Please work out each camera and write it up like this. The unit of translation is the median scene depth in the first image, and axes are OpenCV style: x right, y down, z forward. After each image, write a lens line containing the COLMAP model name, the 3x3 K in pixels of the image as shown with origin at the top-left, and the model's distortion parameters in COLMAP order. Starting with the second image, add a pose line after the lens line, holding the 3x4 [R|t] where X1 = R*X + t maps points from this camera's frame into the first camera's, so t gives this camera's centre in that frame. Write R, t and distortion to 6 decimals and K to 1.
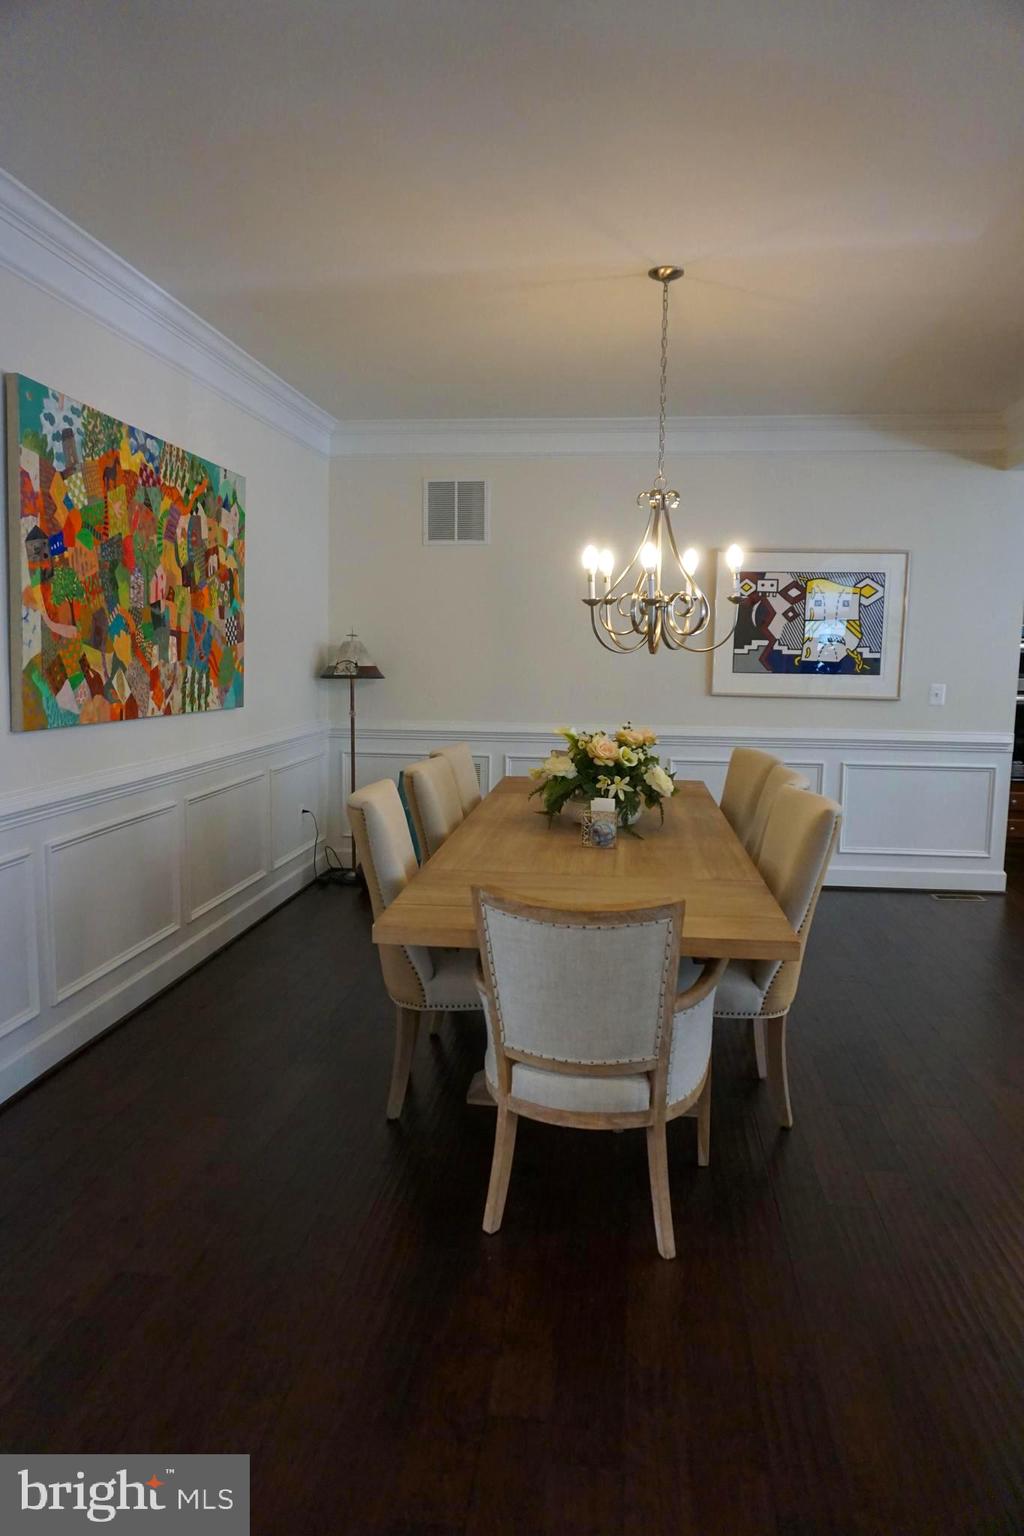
lens RADIAL K [[1018.5, 0, 508.6], [0, 1018.5, 761.2], [0, 0, 1]] dist [-0.033280, 0.012652]
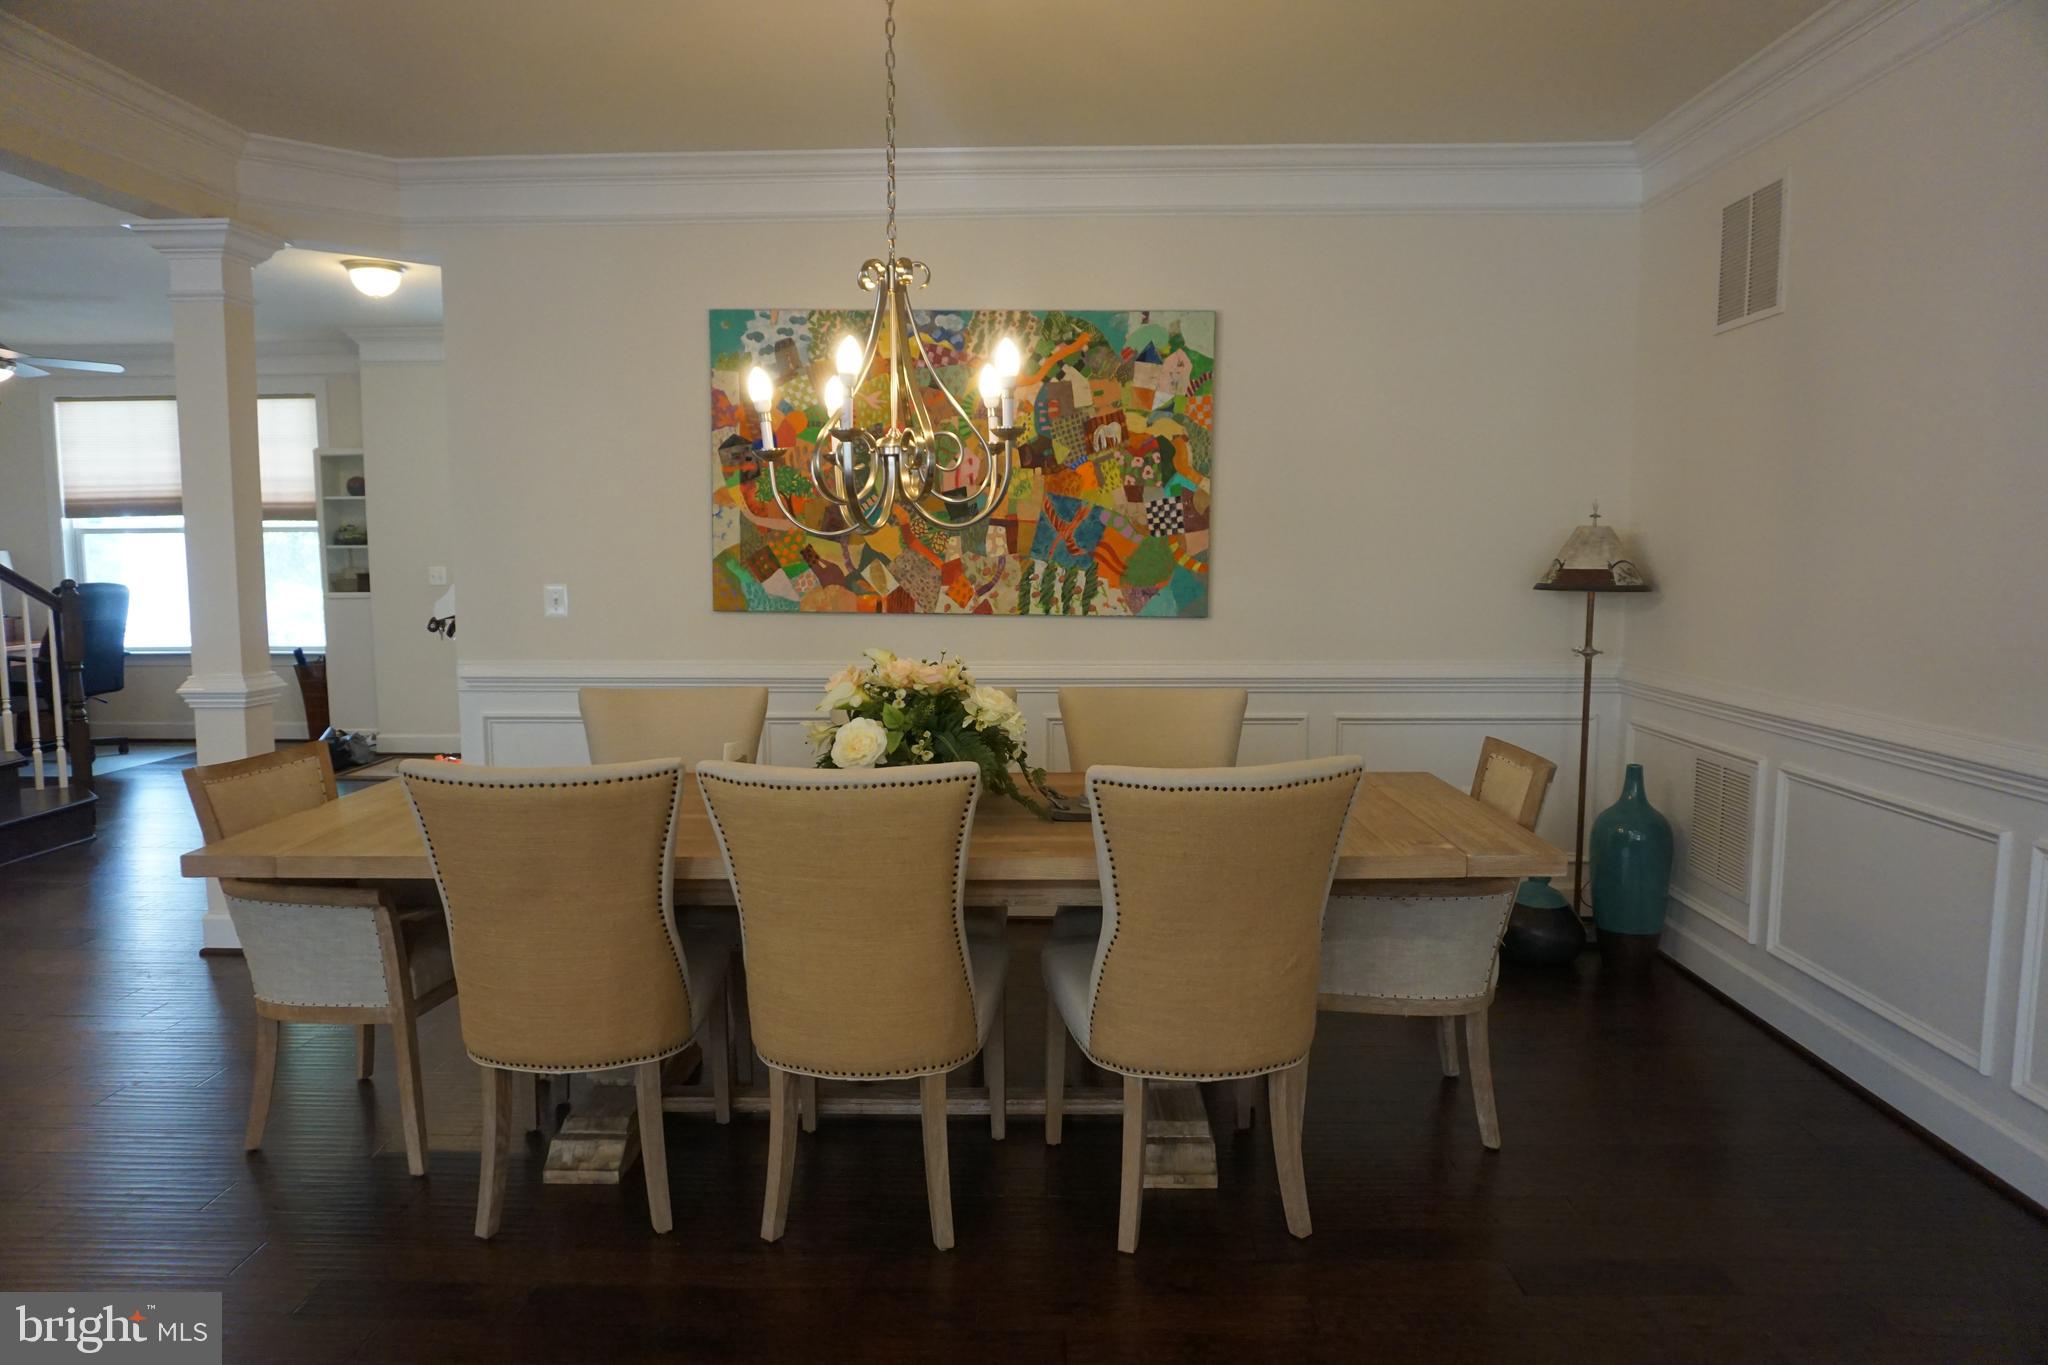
lens RADIAL K [[1358.0, 0, 1021.9], [0, 1358.0, 680.4], [0, 0, 1]] dist [-0.033280, 0.012652]
pose [[0.099177, 0.082575, -0.991638, 0.846179], [-0.107342, 0.991623, 0.071838, -0.075758], [0.989263, 0.099320, 0.107210, 0.894084]]
